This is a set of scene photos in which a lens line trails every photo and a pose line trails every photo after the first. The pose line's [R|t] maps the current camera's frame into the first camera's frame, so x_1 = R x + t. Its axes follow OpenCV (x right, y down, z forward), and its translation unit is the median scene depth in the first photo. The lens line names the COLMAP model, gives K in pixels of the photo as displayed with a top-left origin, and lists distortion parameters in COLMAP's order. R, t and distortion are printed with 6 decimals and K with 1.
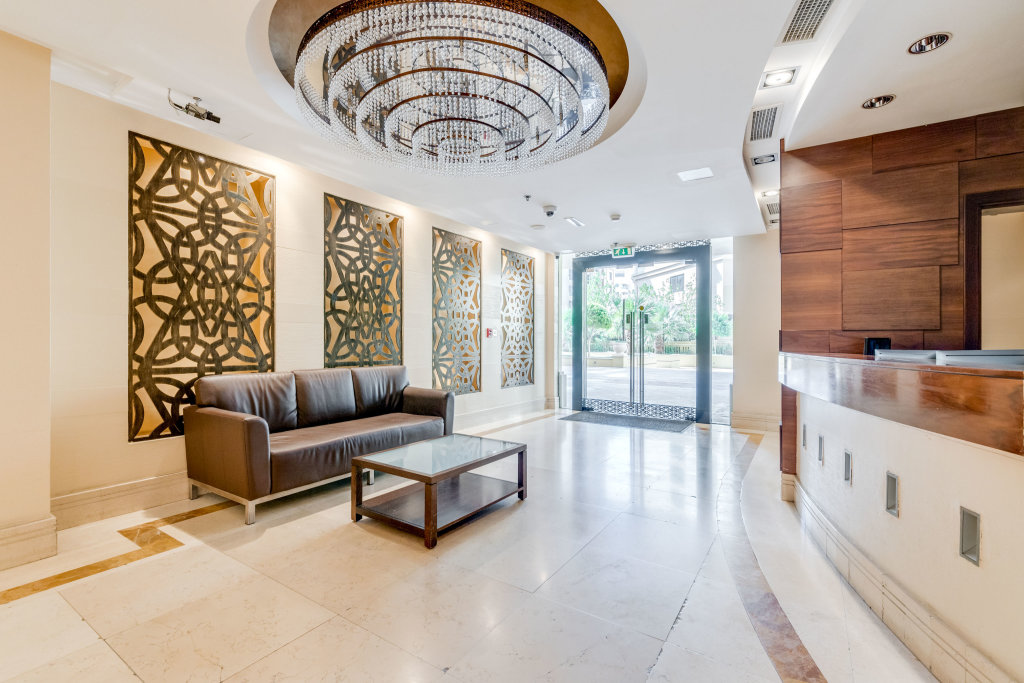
lens RADIAL K [[456.0, 0, 513.2], [0, 456.0, 342.7], [0, 0, 1]] dist [0.000687, 0.000006]
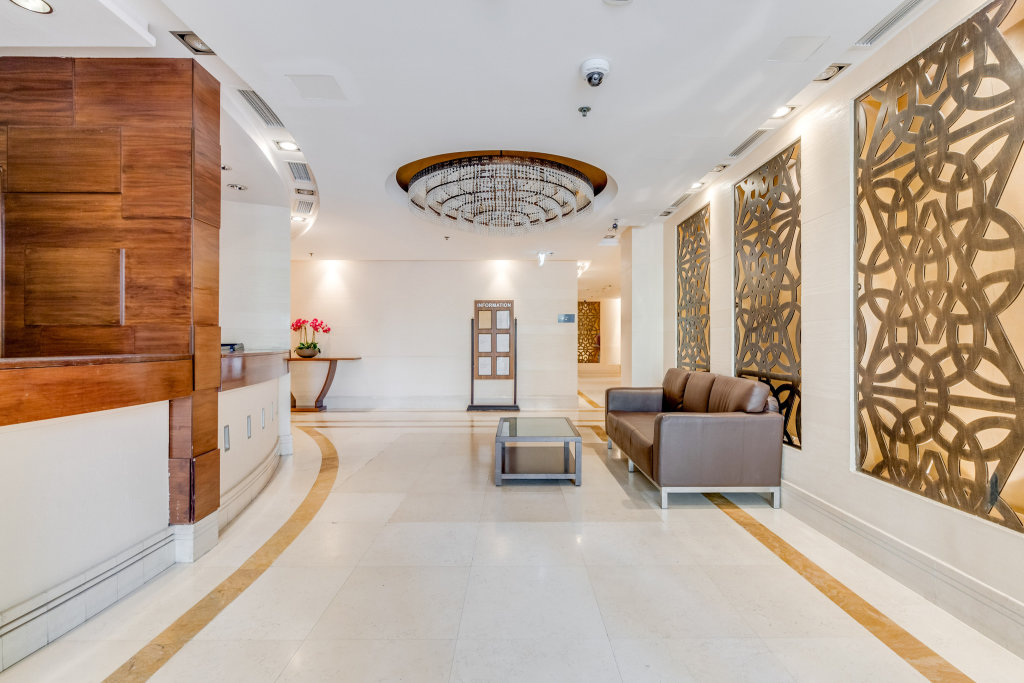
lens RADIAL K [[456.0, 0, 512.4], [0, 456.0, 343.1], [0, 0, 1]] dist [0.000687, 0.000006]
pose [[-0.833240, 0.001778, -0.552908, 0.132836], [0.002608, 0.999996, -0.000714, -0.014383], [0.552905, -0.002037, -0.833242, 1.198048]]
